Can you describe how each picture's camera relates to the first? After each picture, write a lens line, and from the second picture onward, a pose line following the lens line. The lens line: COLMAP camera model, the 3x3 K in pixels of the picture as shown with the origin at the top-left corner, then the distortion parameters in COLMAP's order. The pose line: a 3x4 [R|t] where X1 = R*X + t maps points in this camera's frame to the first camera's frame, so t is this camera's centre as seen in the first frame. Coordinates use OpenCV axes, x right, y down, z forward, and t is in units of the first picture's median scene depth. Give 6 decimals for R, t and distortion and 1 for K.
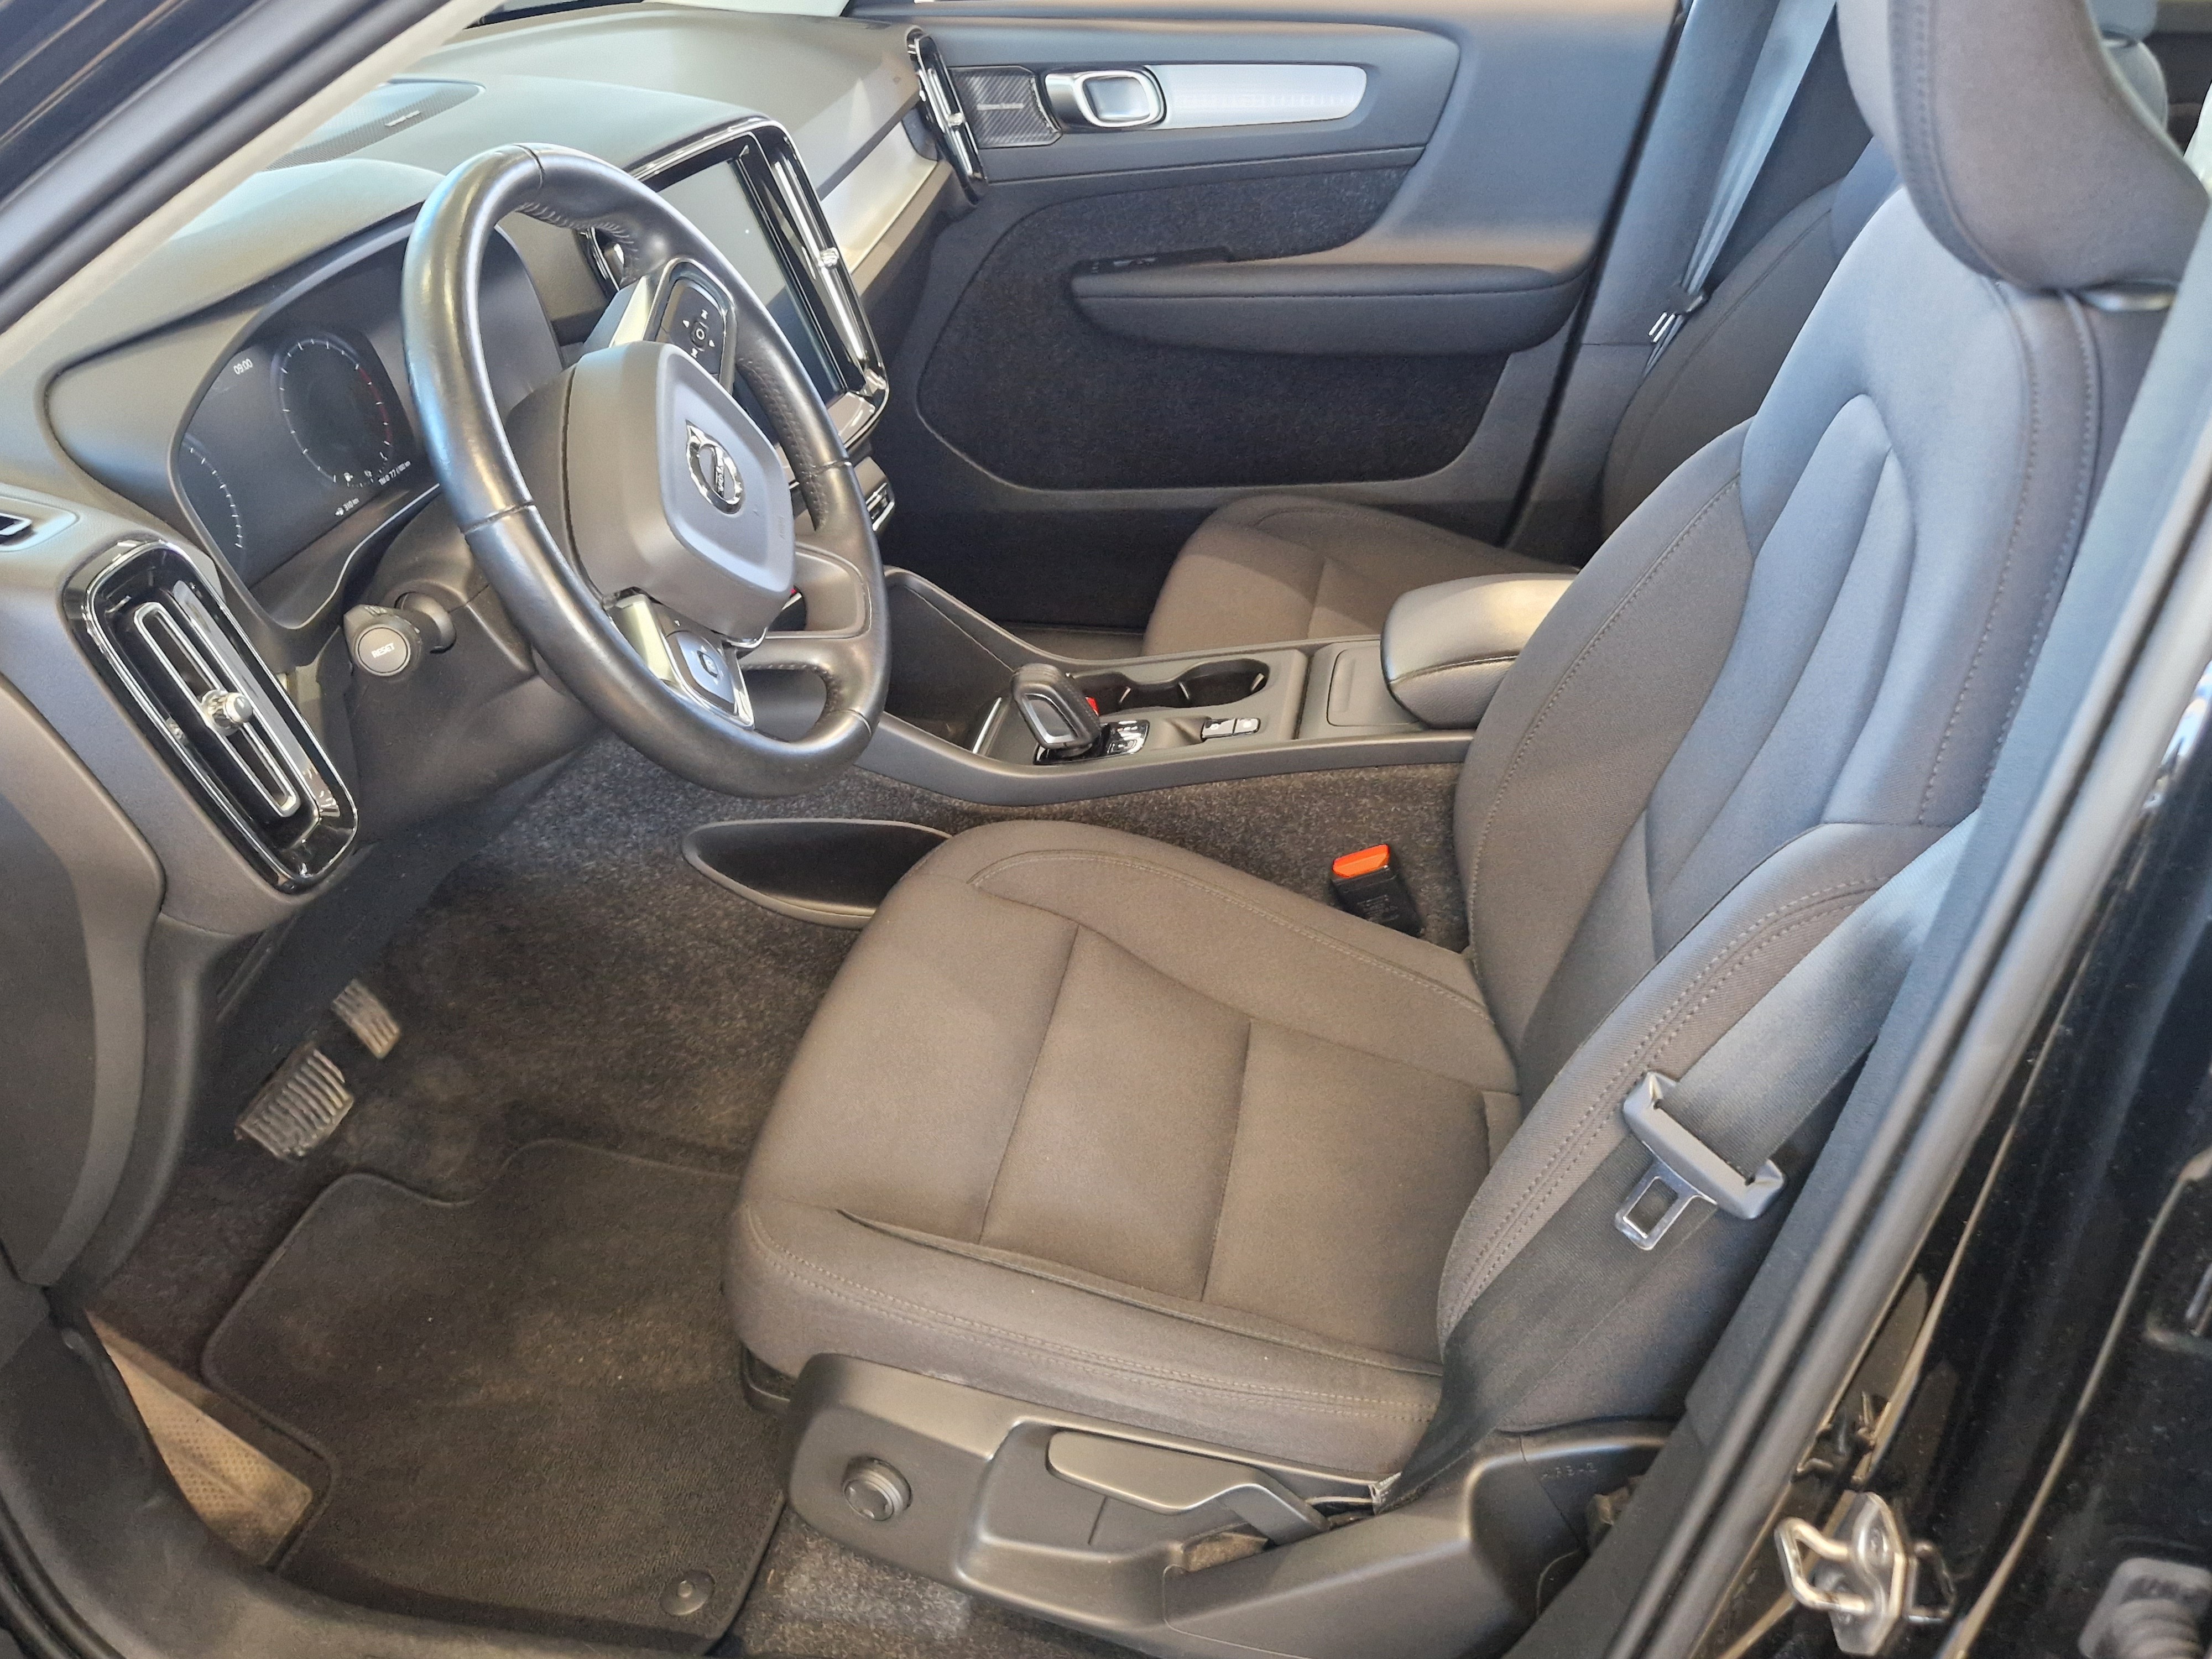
lens RADIAL K [[1814.8, 0, 1106.0], [0, 1814.8, 829.5], [0, 0, 1]] dist [0.038544, -0.015113]
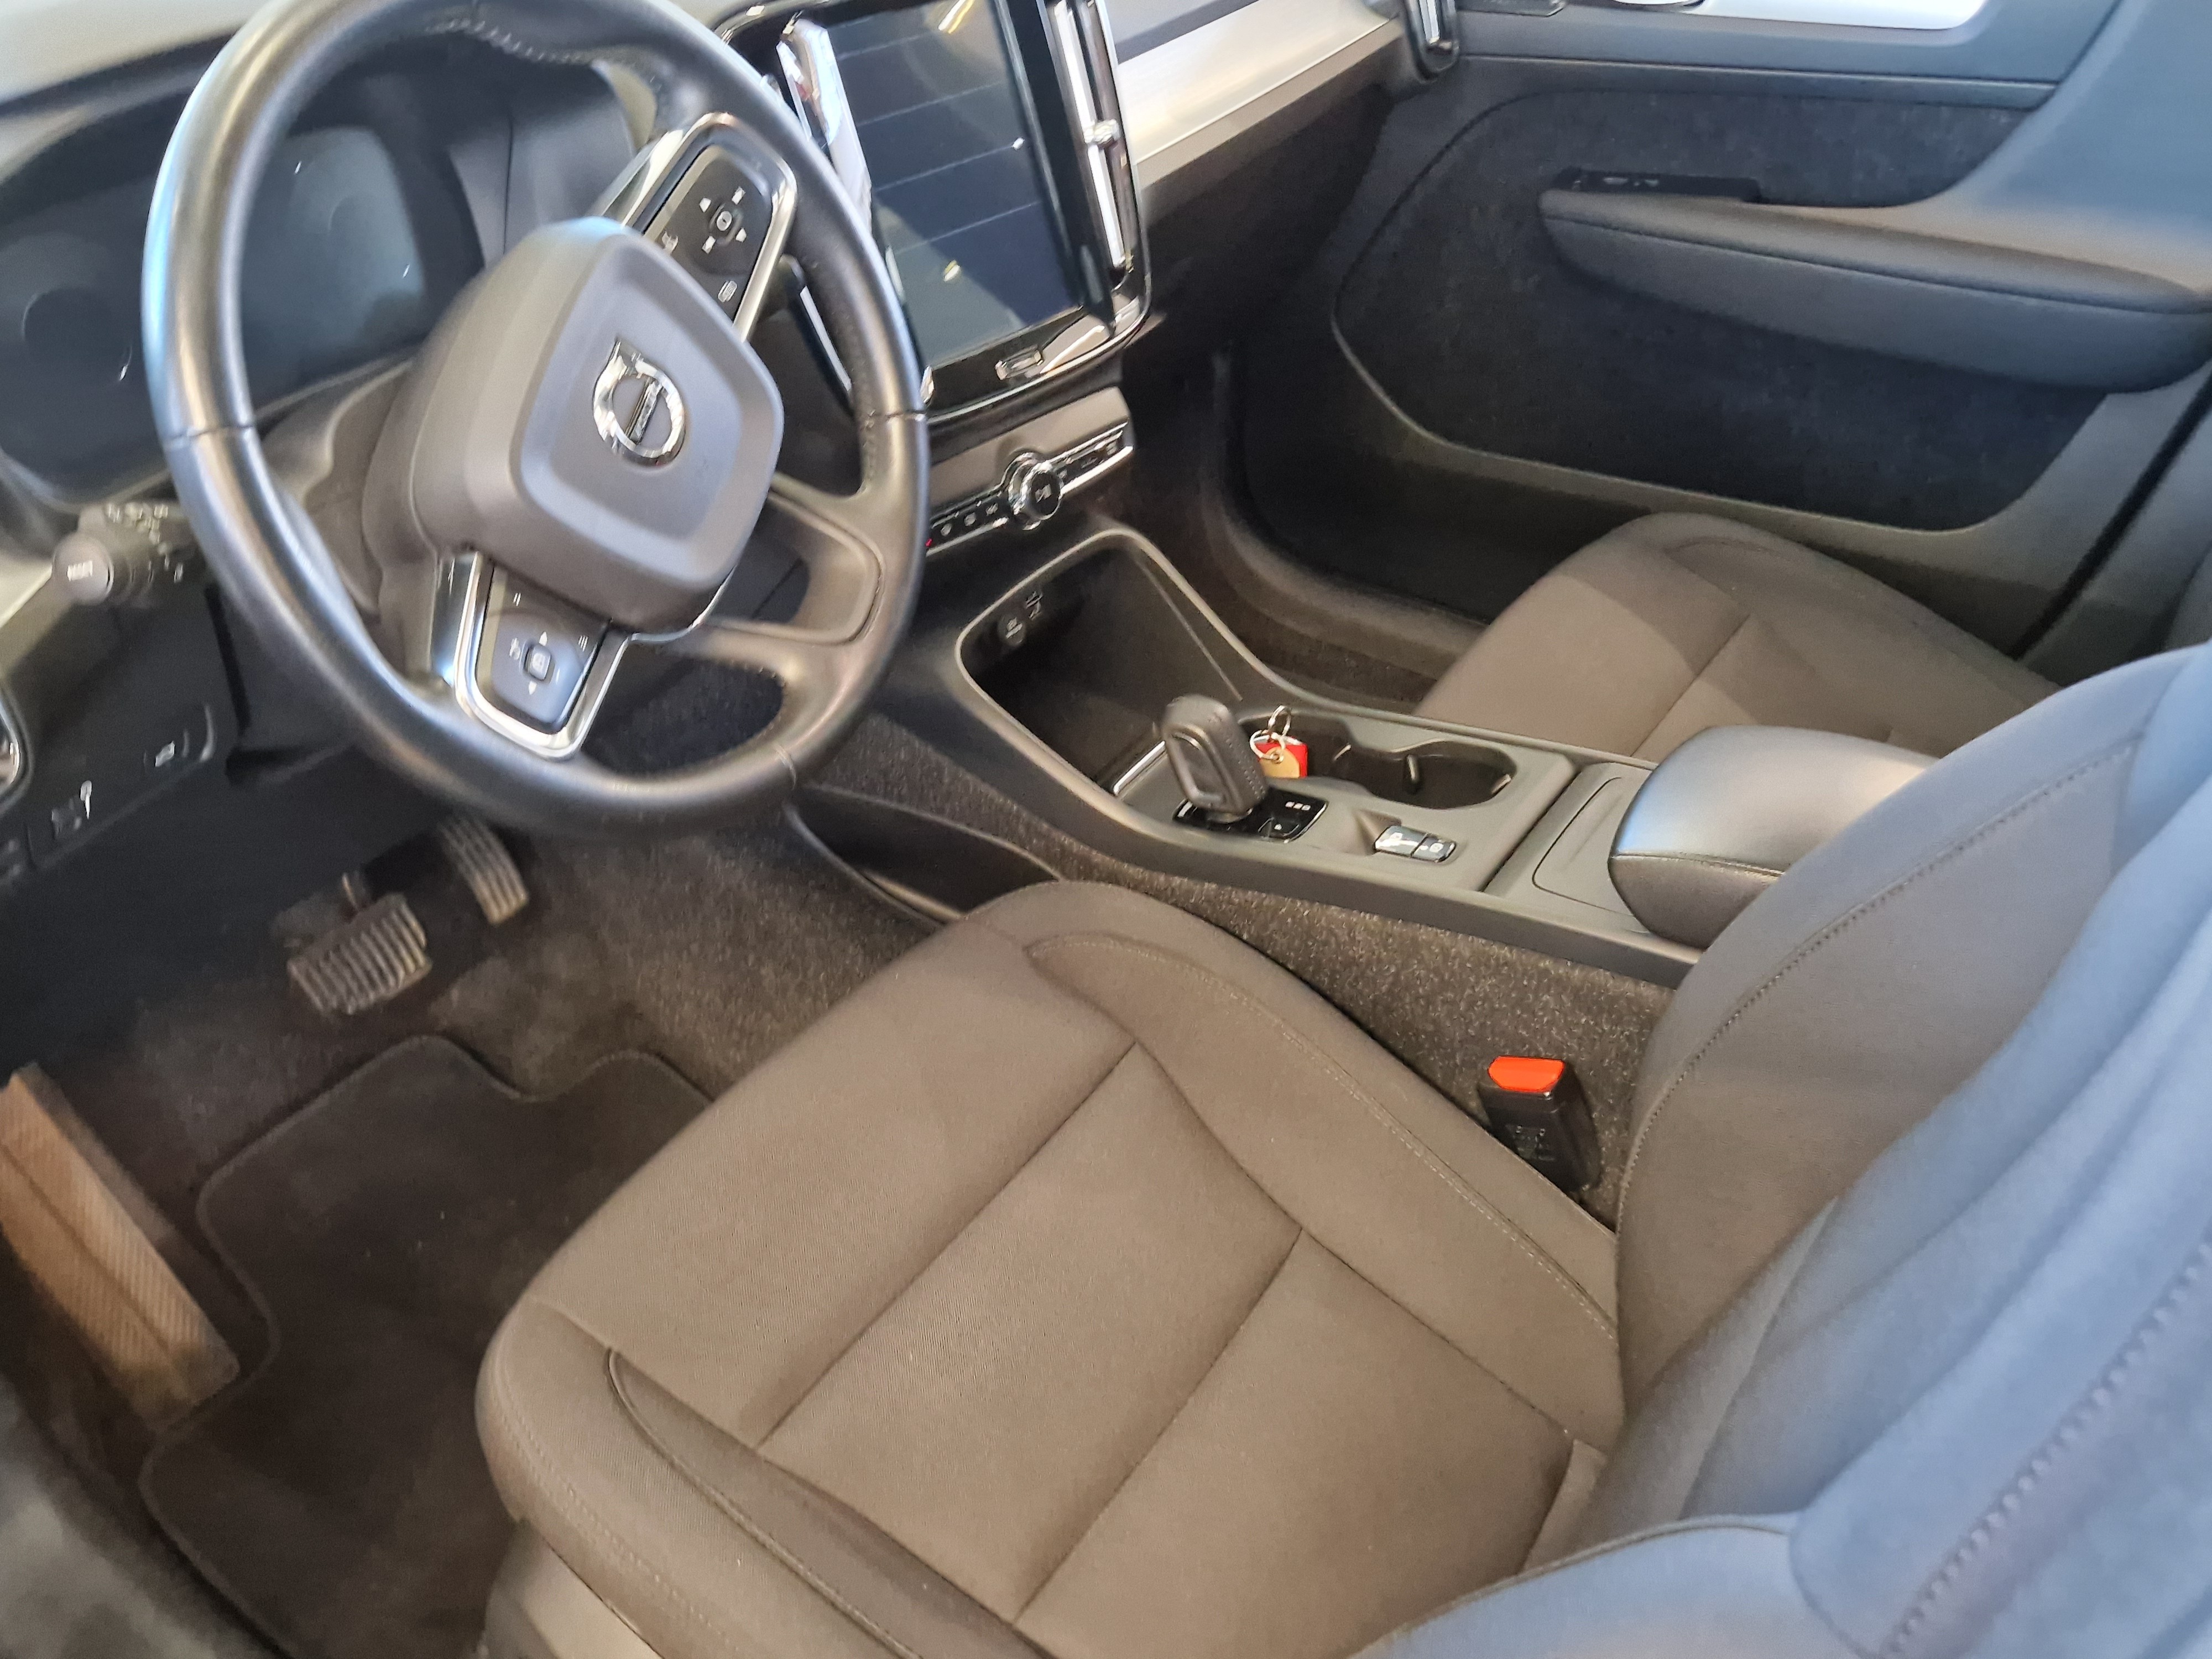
lens RADIAL K [[1814.8, 0, 1106.0], [0, 1814.8, 829.5], [0, 0, 1]] dist [0.038544, -0.015113]
pose [[0.911202, 0.268841, -0.312148, 0.183041], [-0.241258, 0.962425, 0.124635, -0.123699], [0.333925, -0.038259, 0.941823, 0.245964]]
